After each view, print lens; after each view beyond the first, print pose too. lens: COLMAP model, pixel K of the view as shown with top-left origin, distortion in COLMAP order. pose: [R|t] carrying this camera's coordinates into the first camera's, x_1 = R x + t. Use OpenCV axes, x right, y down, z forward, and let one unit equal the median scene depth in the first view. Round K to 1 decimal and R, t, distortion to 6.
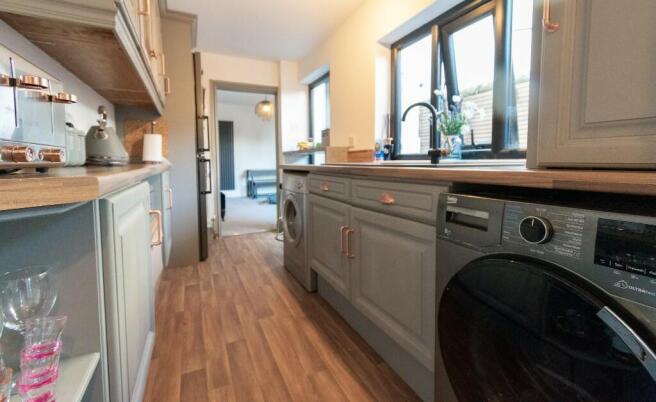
lens RADIAL K [[289.9, 0, 328.5], [0, 289.9, 181.5], [0, 0, 1]] dist [0.004314, 0.000299]
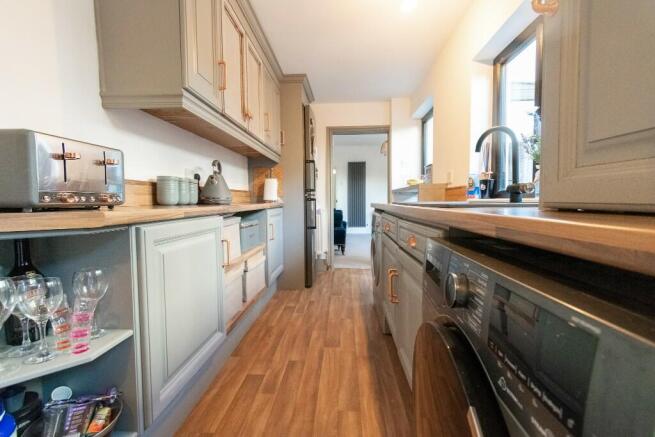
lens RADIAL K [[289.8, 0, 327.3], [0, 289.8, 216.4], [0, 0, 1]] dist [0.001896, -0.000731]
pose [[0.875142, 0.022515, -0.483341, 0.210086], [-0.027535, 0.999615, -0.003291, -0.004520], [0.483081, 0.016189, 0.875426, 0.045180]]
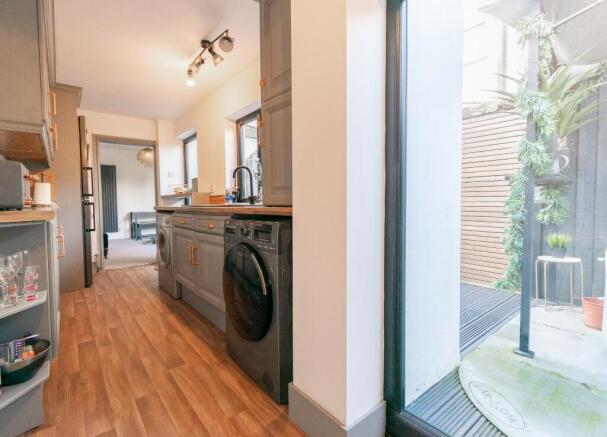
lens RADIAL K [[289.8, 0, 282.0], [0, 289.8, 216.6], [0, 0, 1]] dist [-0.001187, -0.000125]
pose [[0.979890, -0.016225, 0.198879, 0.145884], [0.020817, 0.999562, -0.021017, 0.028378], [-0.198451, 0.024734, 0.979799, -0.411432]]
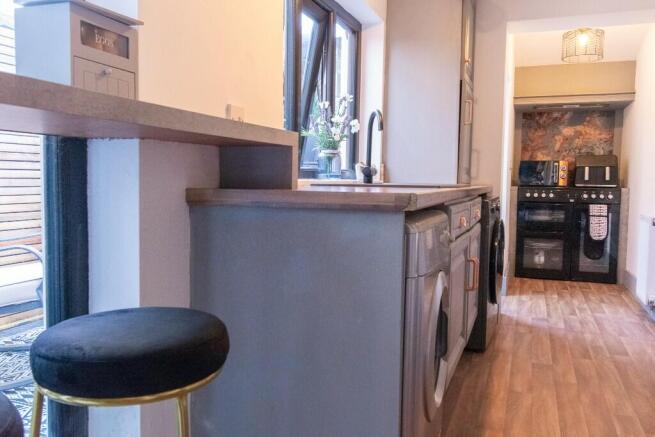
lens RADIAL K [[546.0, 0, 327.5], [0, 546.0, 218.5], [0, 0, 1]] dist [-0.002536, -0.002175]
pose [[-0.695944, -0.056221, 0.715892, -0.511798], [0.040475, 0.992275, 0.117272, -0.107078], [-0.716955, 0.110590, -0.688292, 1.558174]]
